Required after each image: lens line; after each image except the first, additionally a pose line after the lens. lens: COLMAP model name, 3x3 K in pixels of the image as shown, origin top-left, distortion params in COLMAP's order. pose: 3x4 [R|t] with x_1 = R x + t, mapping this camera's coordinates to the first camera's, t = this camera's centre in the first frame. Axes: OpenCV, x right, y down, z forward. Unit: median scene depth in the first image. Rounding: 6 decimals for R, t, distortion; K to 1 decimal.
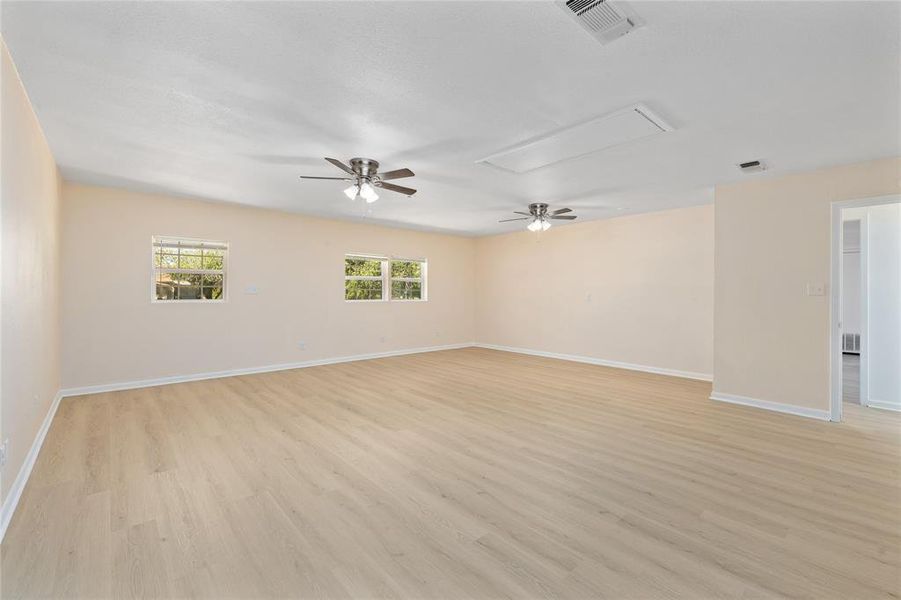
lens RADIAL K [[382.2, 0, 450.5], [0, 382.2, 300.0], [0, 0, 1]] dist [0.000584, 0.000046]
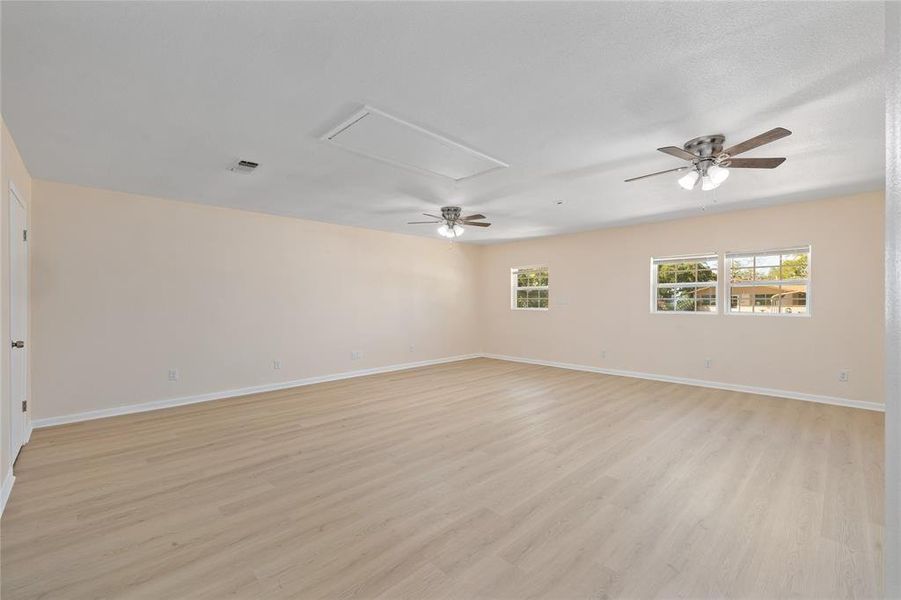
lens RADIAL K [[382.2, 0, 450.5], [0, 382.2, 300.0], [0, 0, 1]] dist [0.000584, 0.000046]
pose [[0.056505, -0.008231, -0.998368, 1.205658], [-0.014647, 0.999852, -0.009072, -0.018187], [0.998295, 0.015136, 0.056376, 0.938594]]
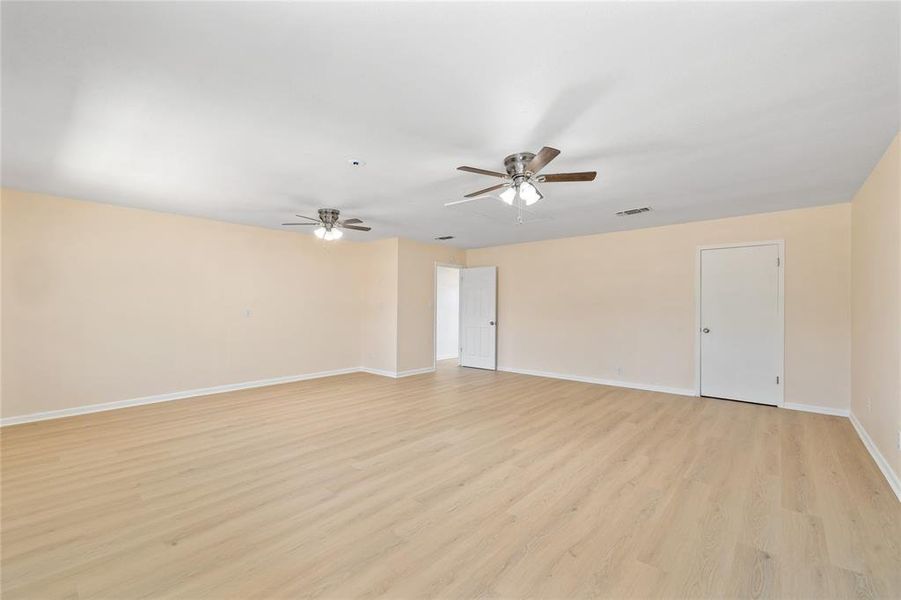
lens RADIAL K [[382.2, 0, 450.5], [0, 382.2, 300.0], [0, 0, 1]] dist [0.000584, 0.000046]
pose [[-0.142772, 0.022673, 0.989496, -1.089770], [0.009019, 0.999726, -0.021606, -0.022129], [-0.989714, 0.005840, -0.142937, 1.311211]]
